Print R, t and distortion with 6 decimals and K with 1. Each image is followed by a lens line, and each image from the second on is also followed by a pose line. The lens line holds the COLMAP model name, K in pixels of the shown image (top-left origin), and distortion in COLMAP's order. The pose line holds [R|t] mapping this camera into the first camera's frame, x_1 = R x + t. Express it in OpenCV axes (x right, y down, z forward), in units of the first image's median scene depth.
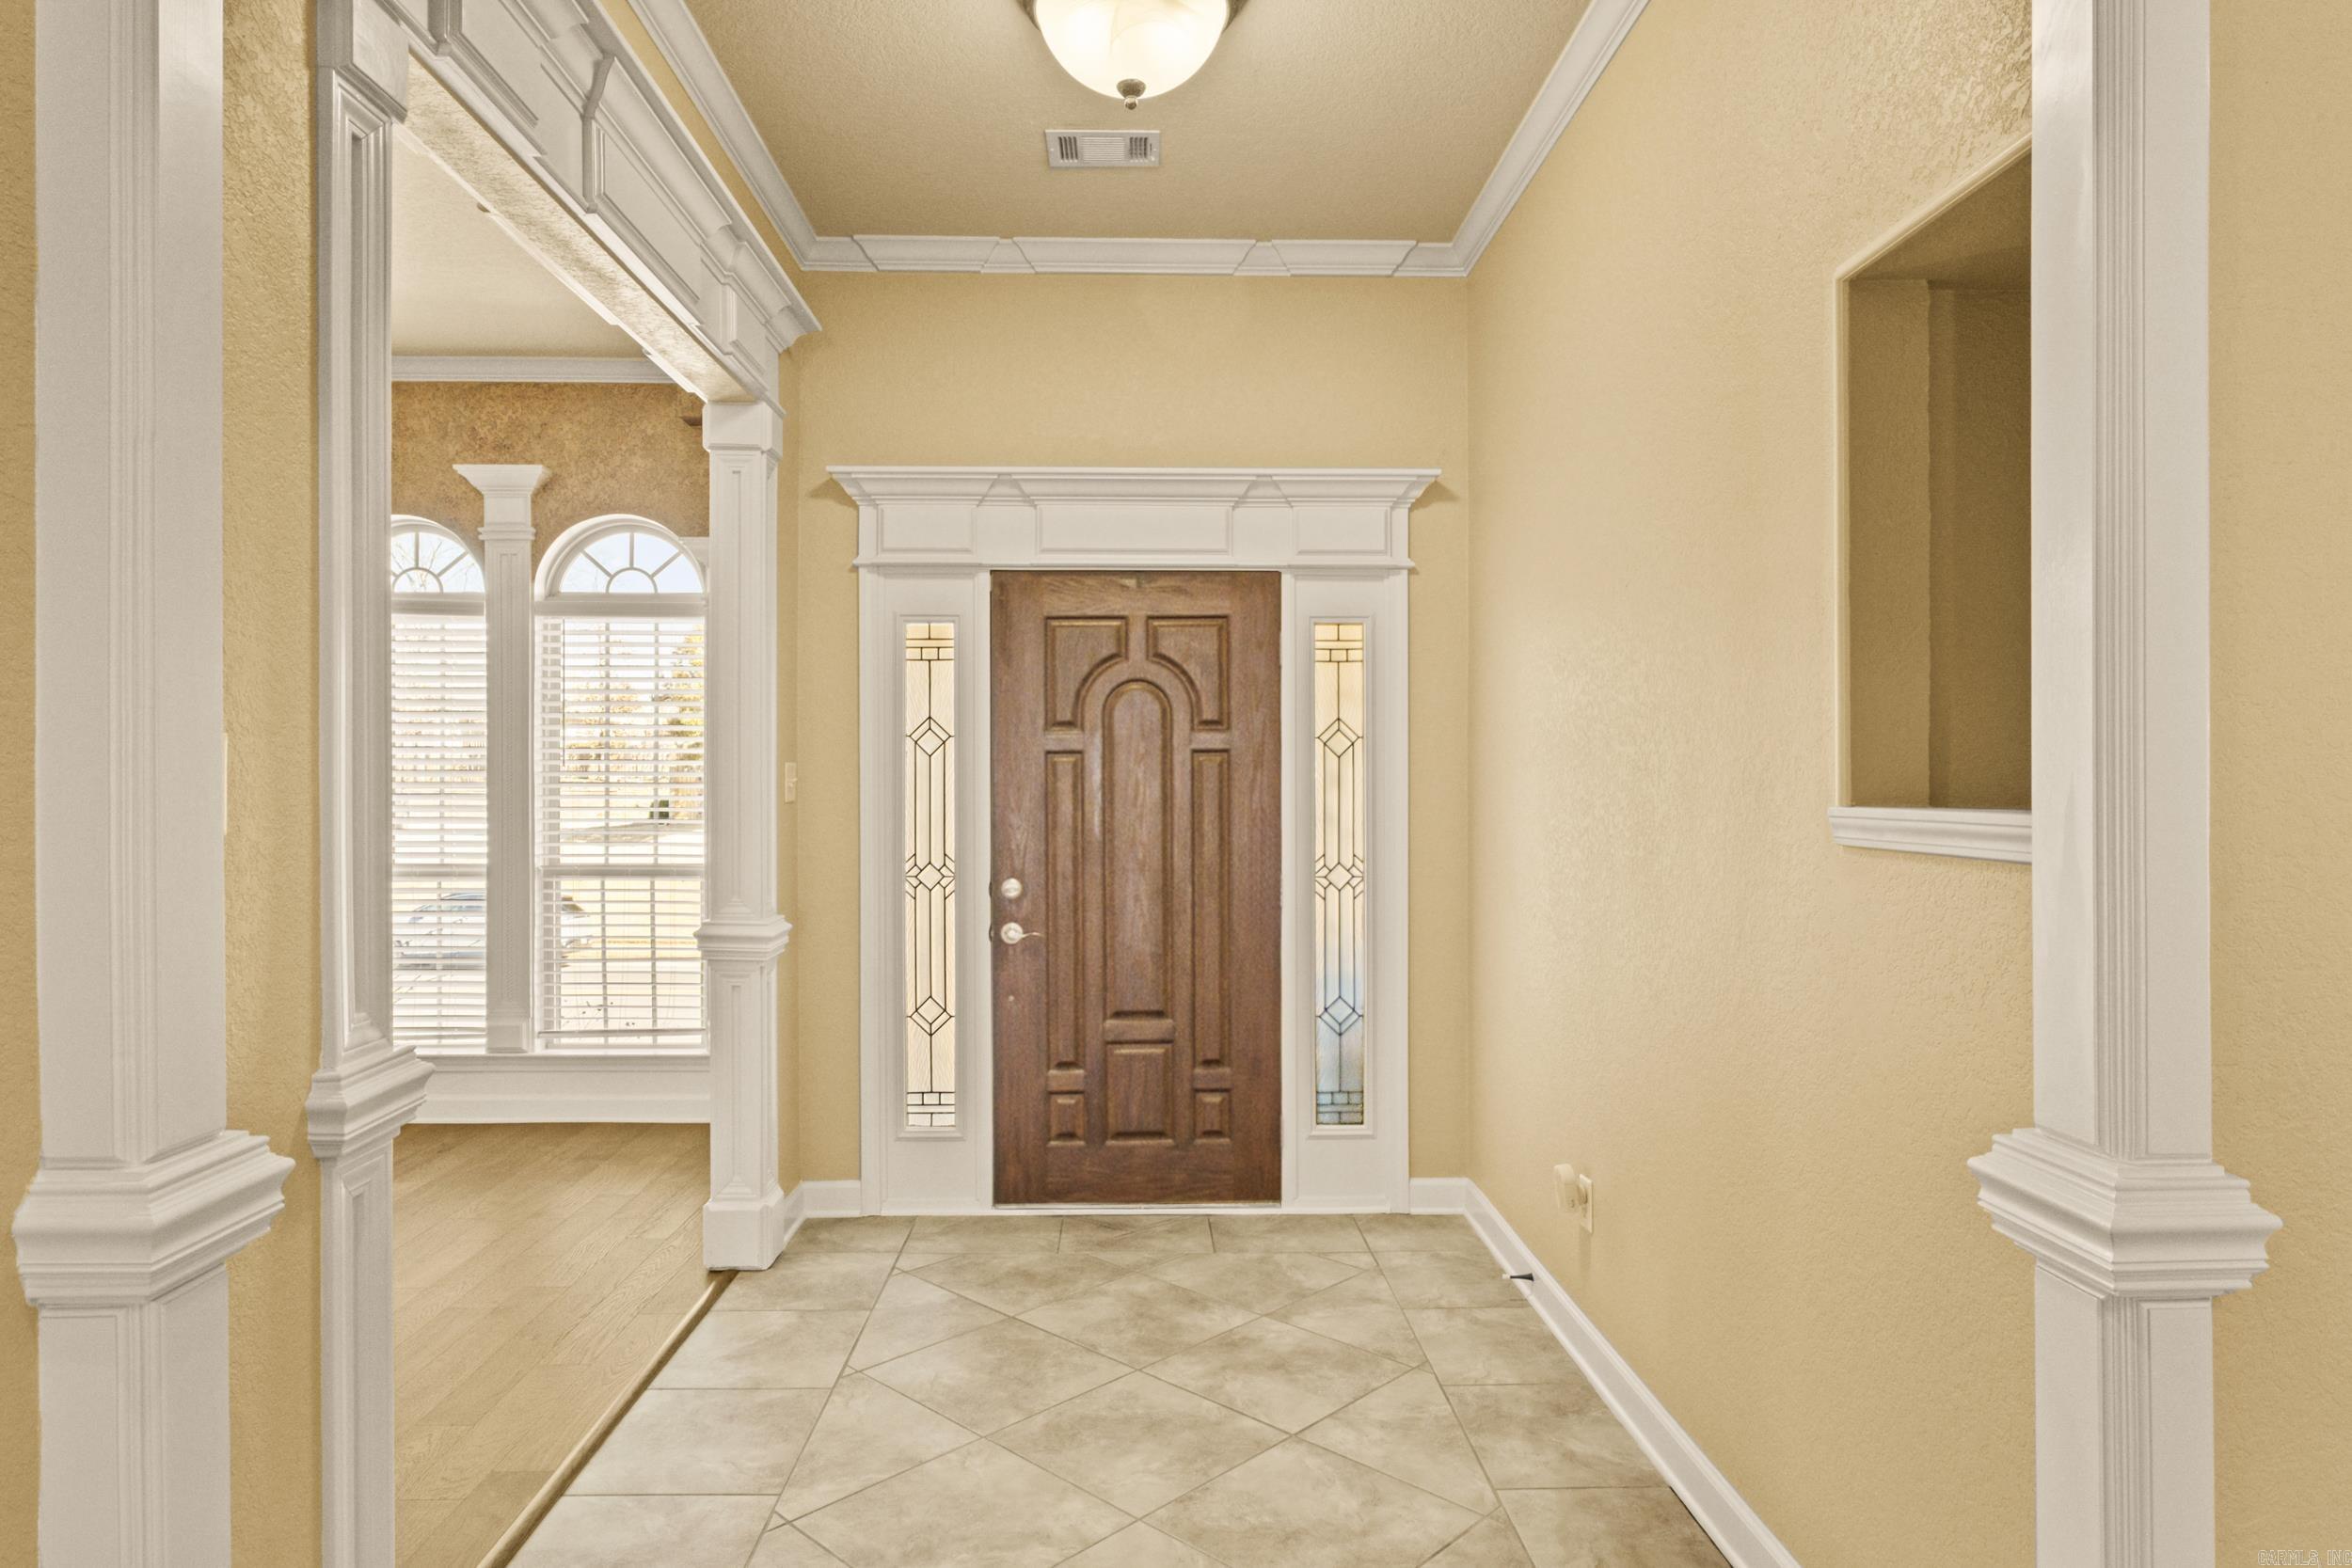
lens RADIAL K [[1372.0, 0, 1176.0], [0, 1372.0, 784.0], [0, 0, 1]] dist [-0.025323, -0.000485]
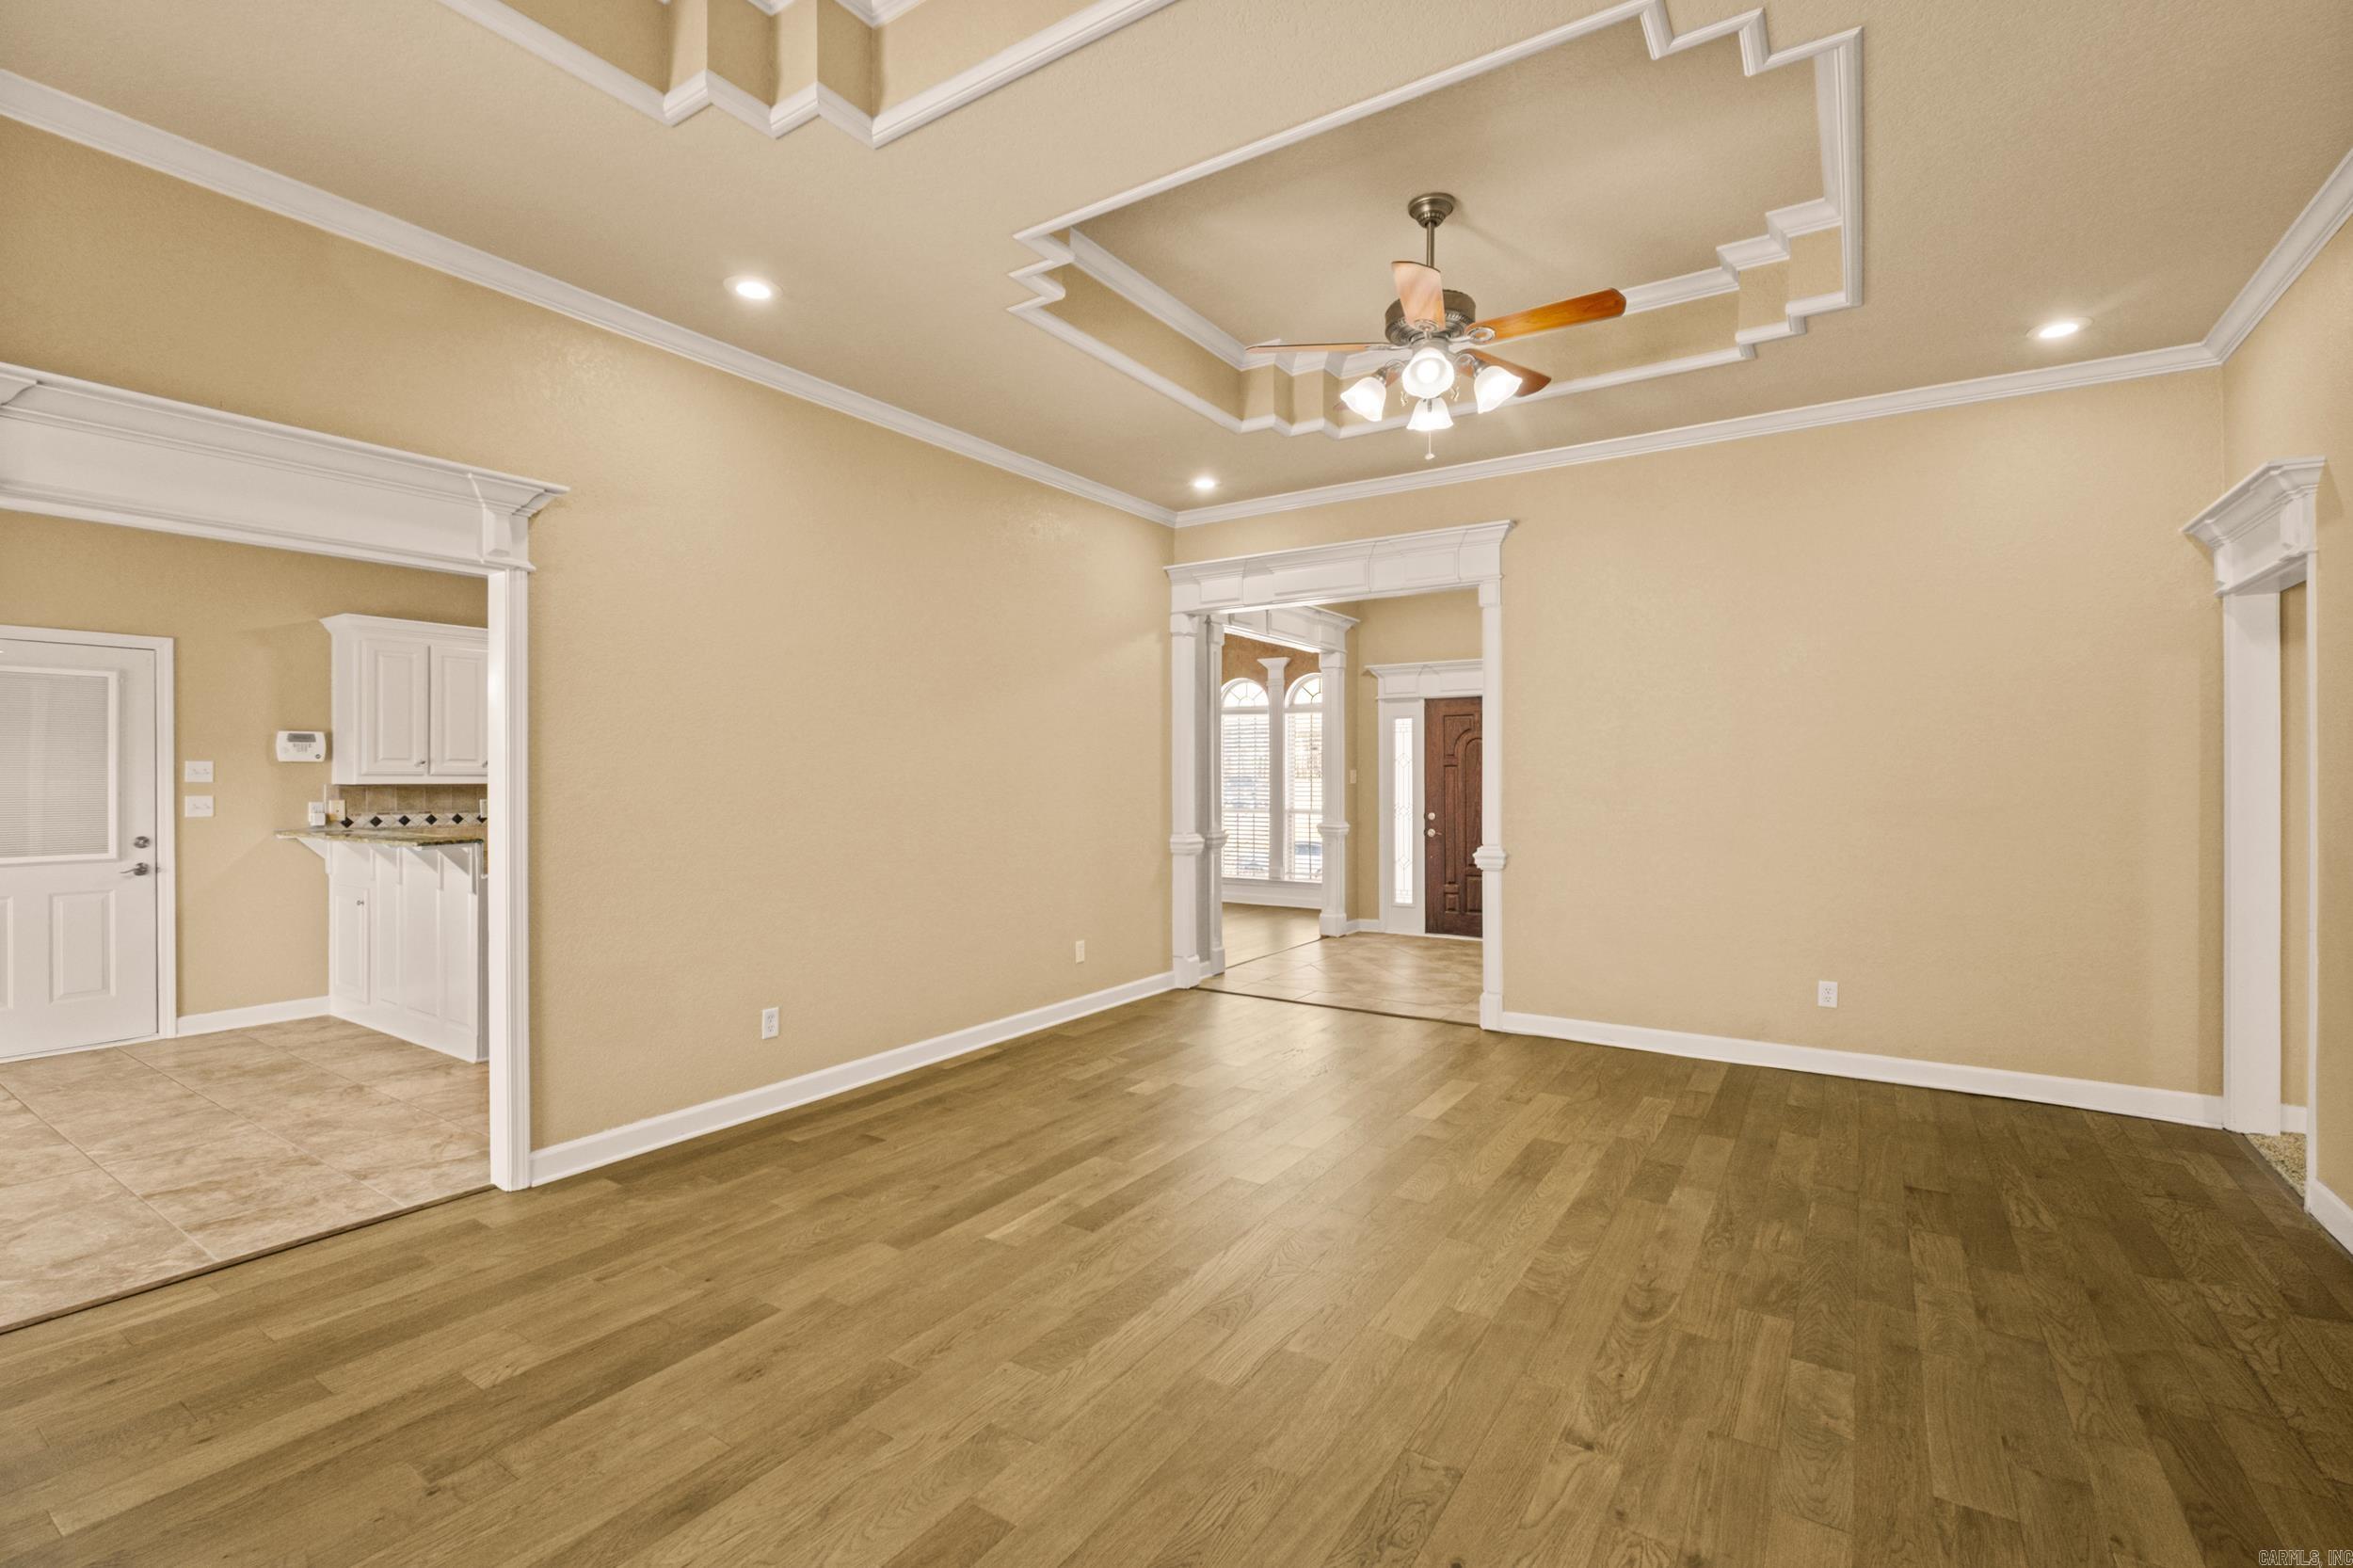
lens RADIAL K [[1040.0, 0, 1150.5], [0, 1040.0, 785.3], [0, 0, 1]] dist [-0.004446, -0.000470]
pose [[0.806513, 0.005627, -0.591189, 0.646262], [-0.000730, 0.999963, 0.008522, -0.002166], [0.591215, -0.006441, 0.806488, -0.985077]]
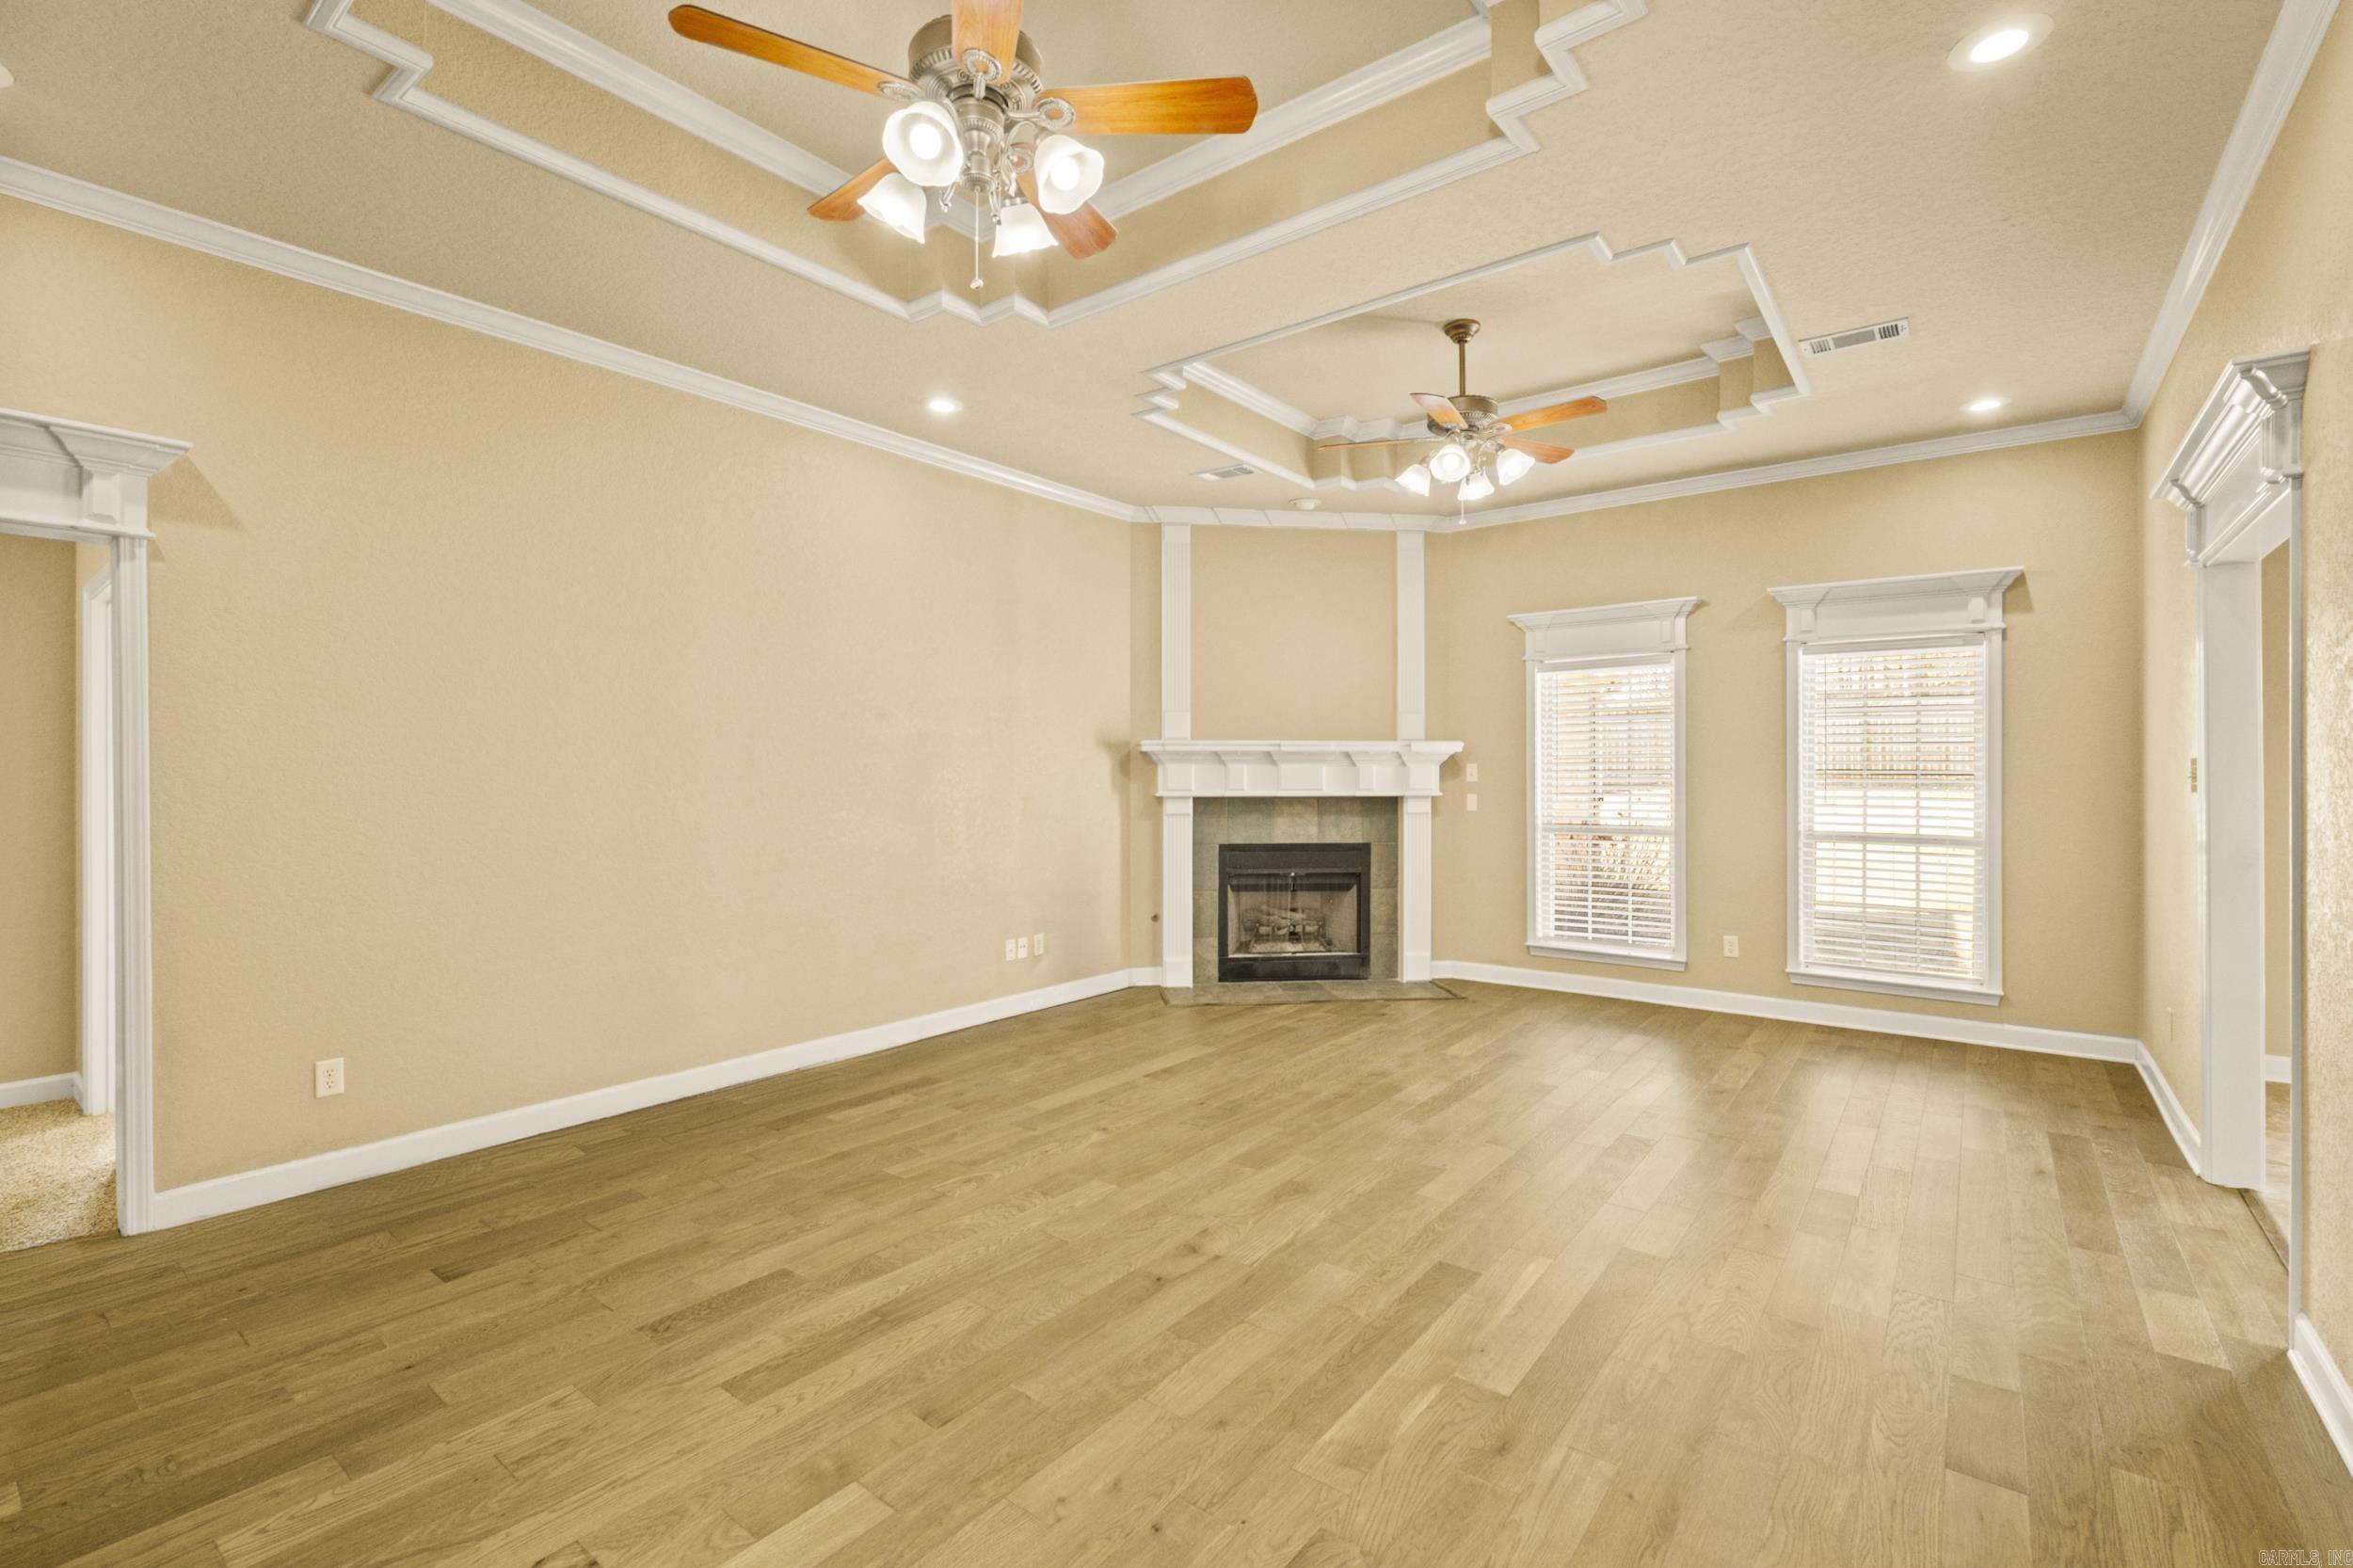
lens RADIAL K [[1034.0, 0, 1176.5], [0, 1034.0, 784.0], [0, 0, 1]] dist [-0.005766, -0.000187]
pose [[-0.774905, -0.004042, 0.632065, -0.103731], [0.001384, 0.999966, 0.008092, 0.000348], [-0.632077, 0.007146, -0.774873, 0.199514]]
